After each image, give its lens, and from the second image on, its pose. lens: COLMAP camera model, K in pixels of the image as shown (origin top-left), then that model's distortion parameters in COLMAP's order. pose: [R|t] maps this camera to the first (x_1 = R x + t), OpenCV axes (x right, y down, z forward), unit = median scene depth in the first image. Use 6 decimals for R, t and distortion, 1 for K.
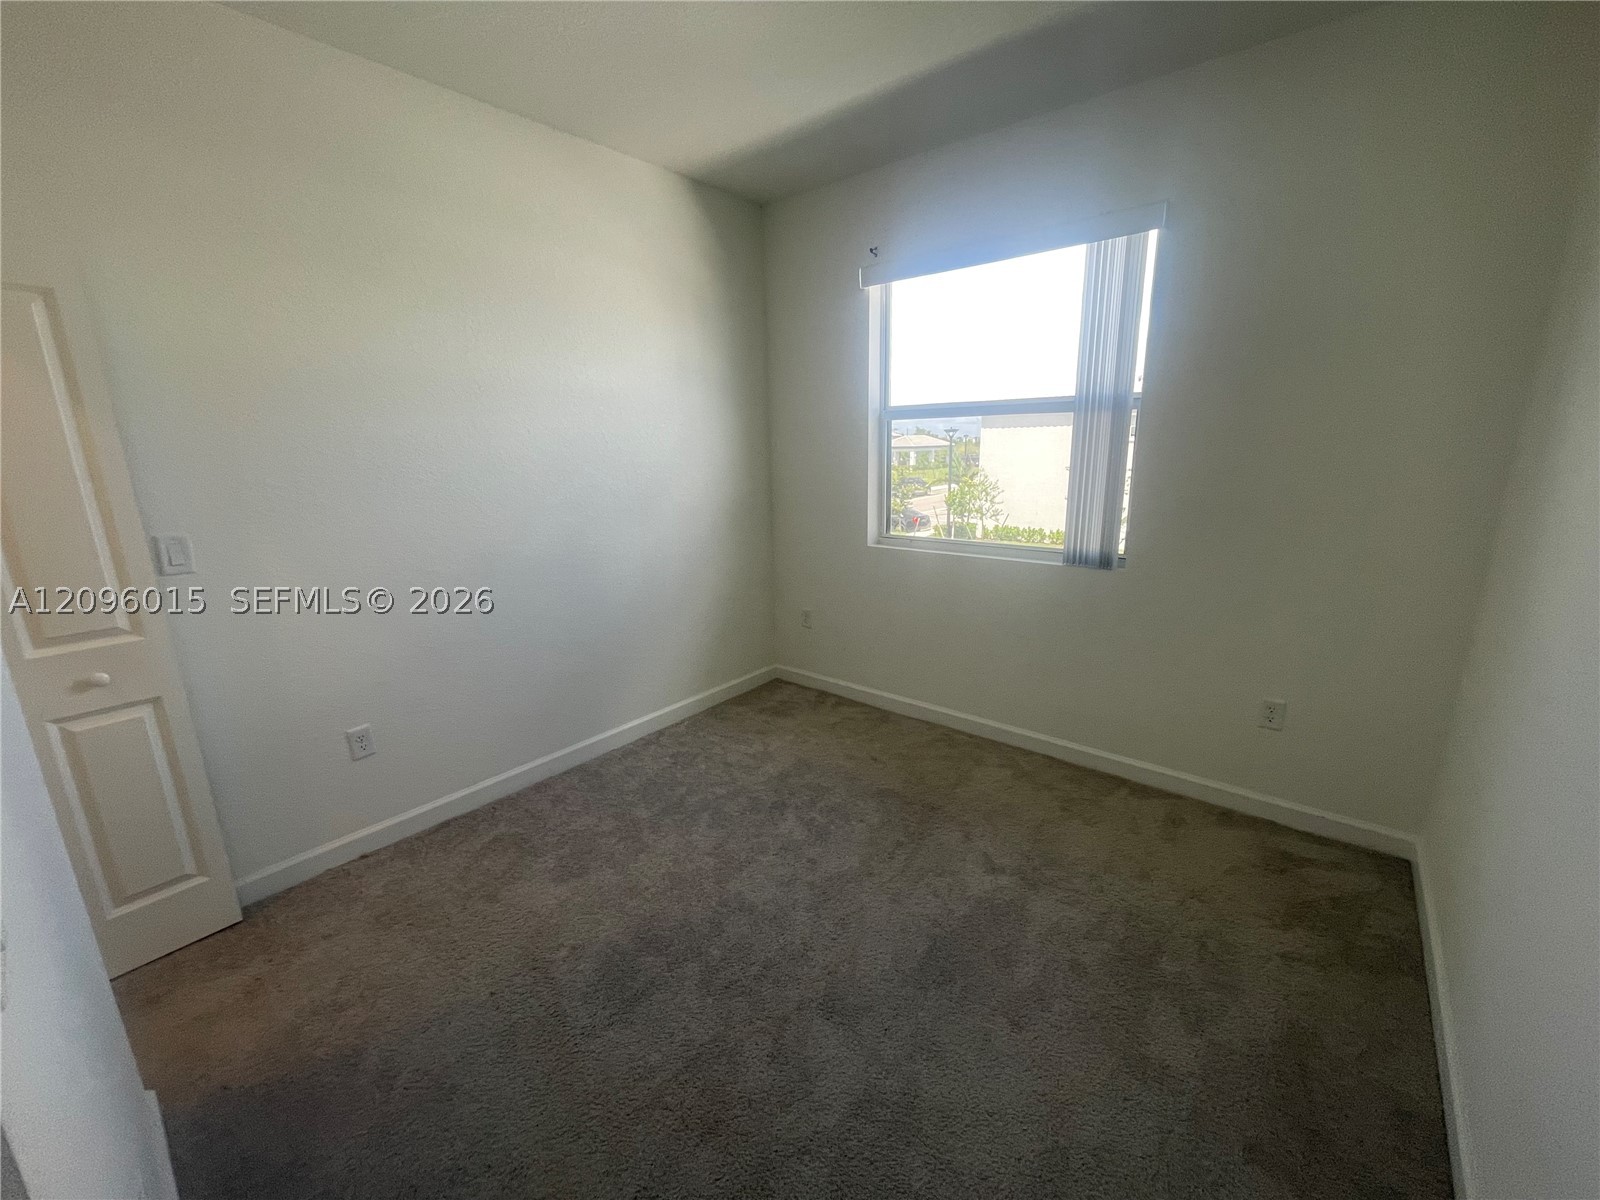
lens RADIAL K [[643.5, 0, 796.0], [0, 643.5, 599.1], [0, 0, 1]] dist [-0.001653, 0.000921]
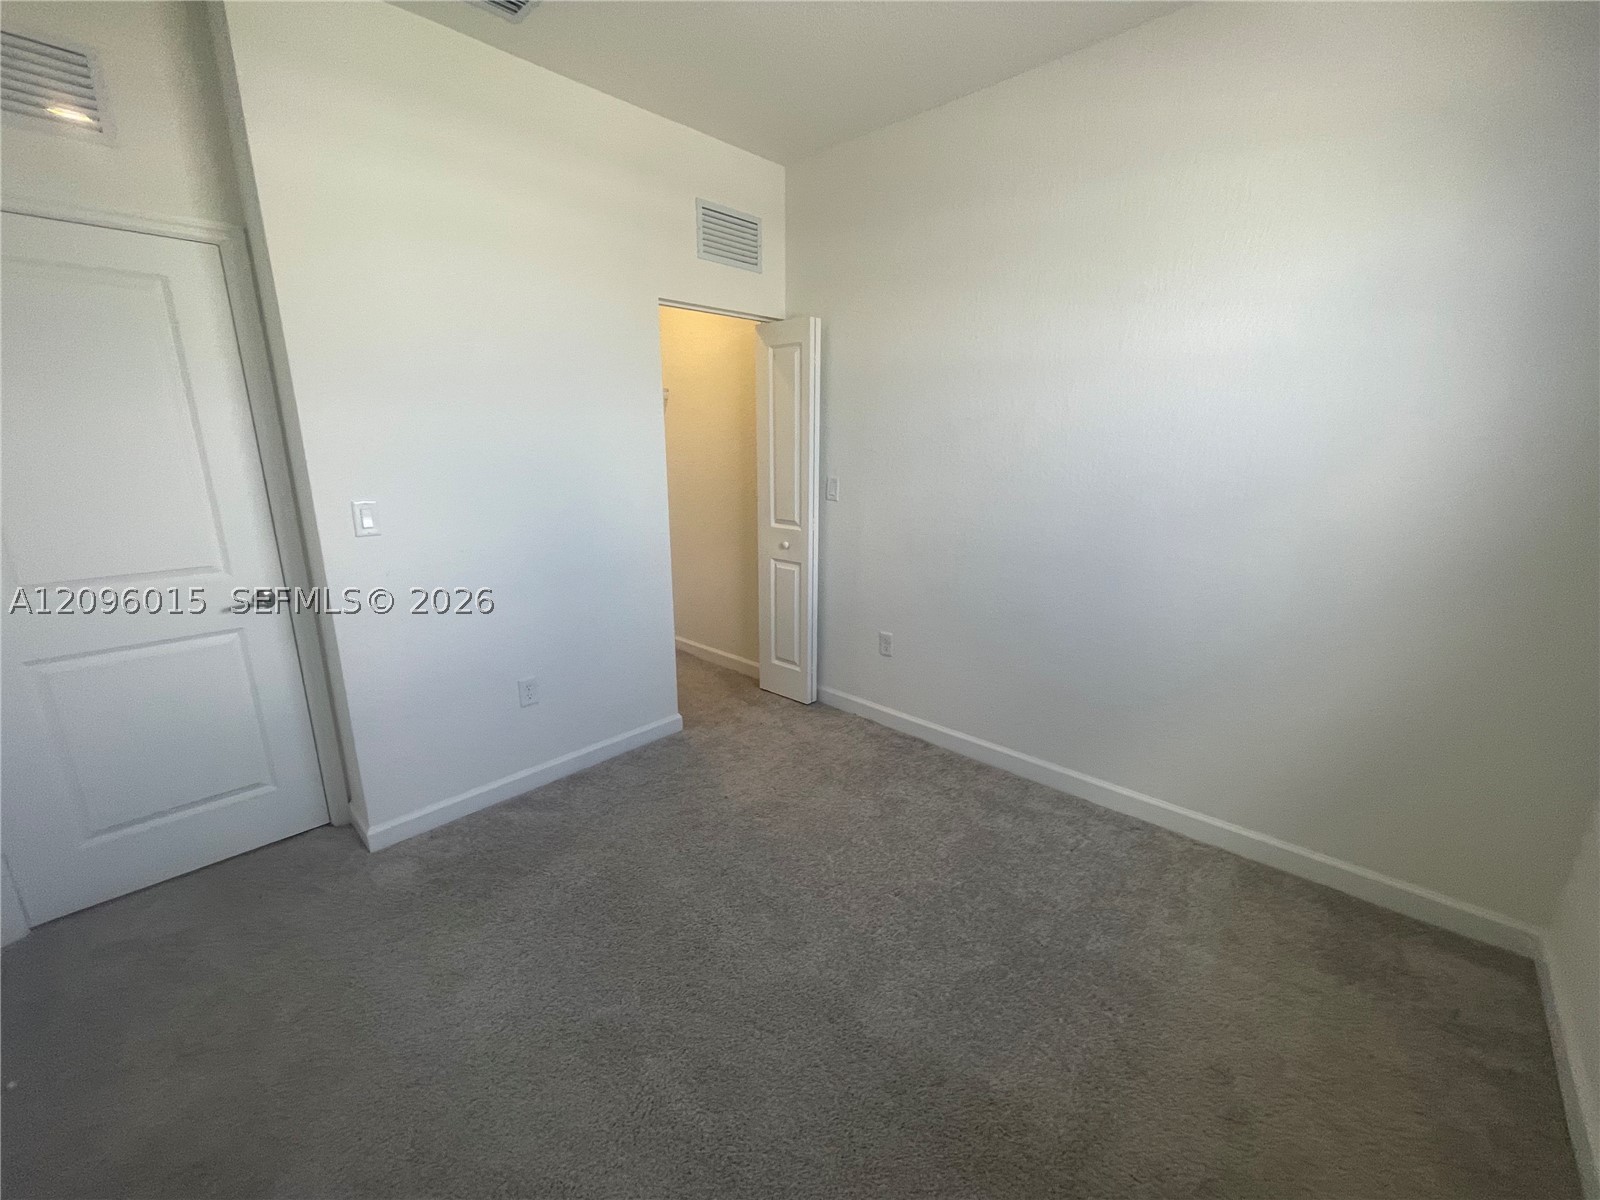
lens RADIAL K [[643.5, 0, 796.0], [0, 643.5, 599.1], [0, 0, 1]] dist [-0.001653, 0.000921]
pose [[-0.064969, 0.258976, -0.963696, 0.605341], [-0.232969, 0.935113, 0.267001, -0.179810], [0.970312, 0.241858, -0.000420, 0.760786]]
